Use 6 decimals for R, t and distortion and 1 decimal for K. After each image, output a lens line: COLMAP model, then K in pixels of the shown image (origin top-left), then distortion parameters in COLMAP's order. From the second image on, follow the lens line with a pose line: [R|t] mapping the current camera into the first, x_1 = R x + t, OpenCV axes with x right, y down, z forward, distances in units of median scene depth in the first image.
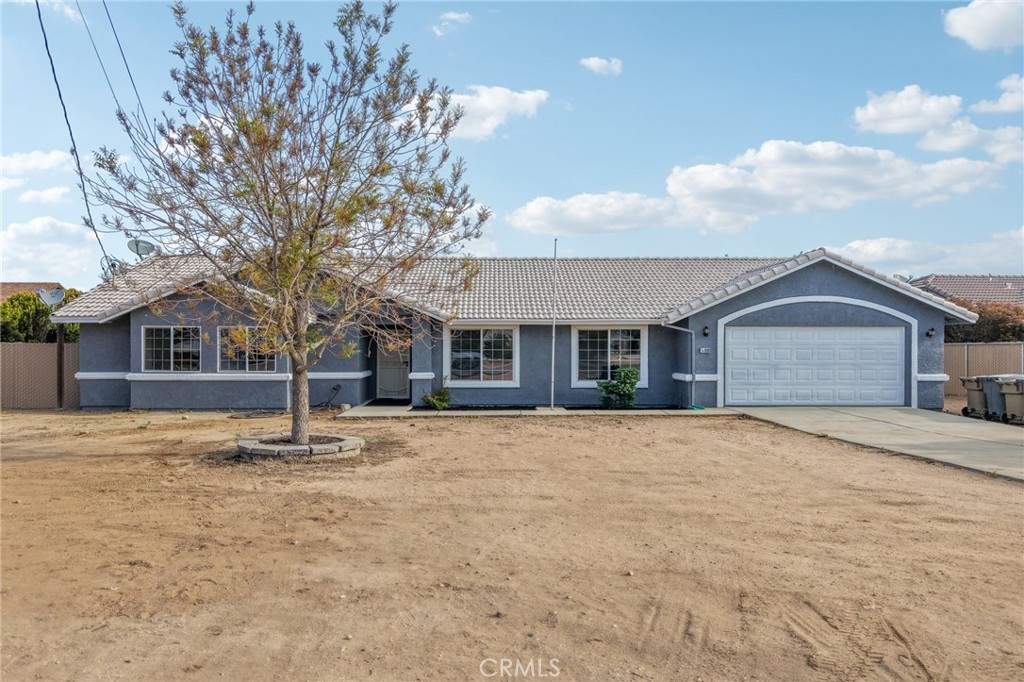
lens RADIAL K [[708.7, 0, 516.8], [0, 708.7, 341.6], [0, 0, 1]] dist [0.002941, -0.002595]
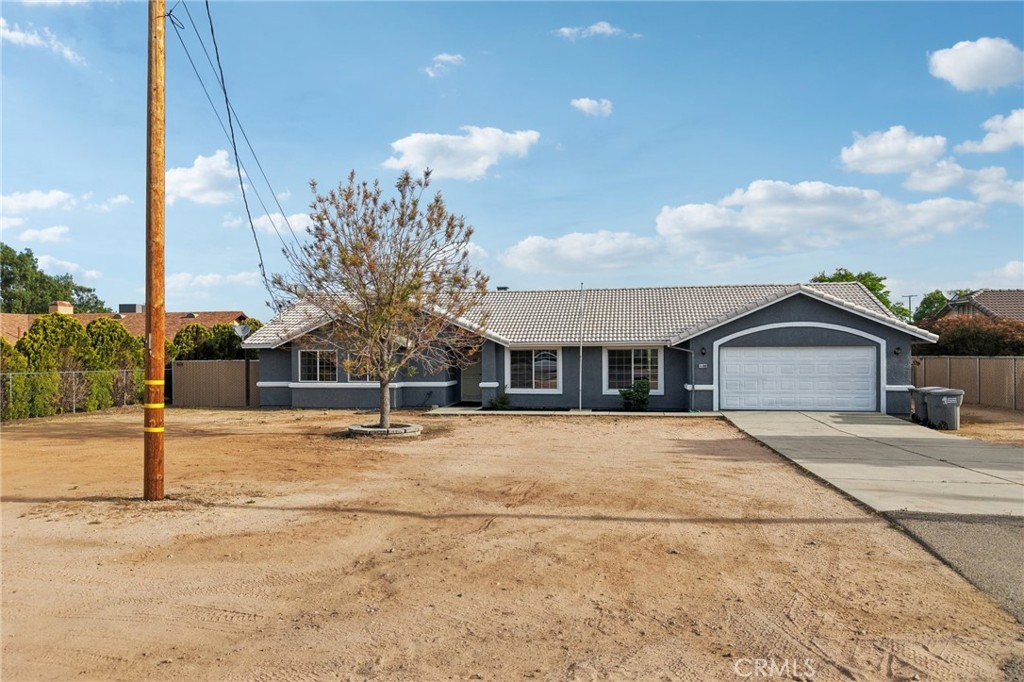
lens RADIAL K [[708.7, 0, 506.5], [0, 708.7, 344.5], [0, 0, 1]] dist [0.002941, -0.002595]
pose [[0.978505, -0.008044, -0.206065, 0.181356], [0.007753, 0.999967, -0.002223, -0.026420], [0.206076, 0.000577, 0.978536, -0.322546]]
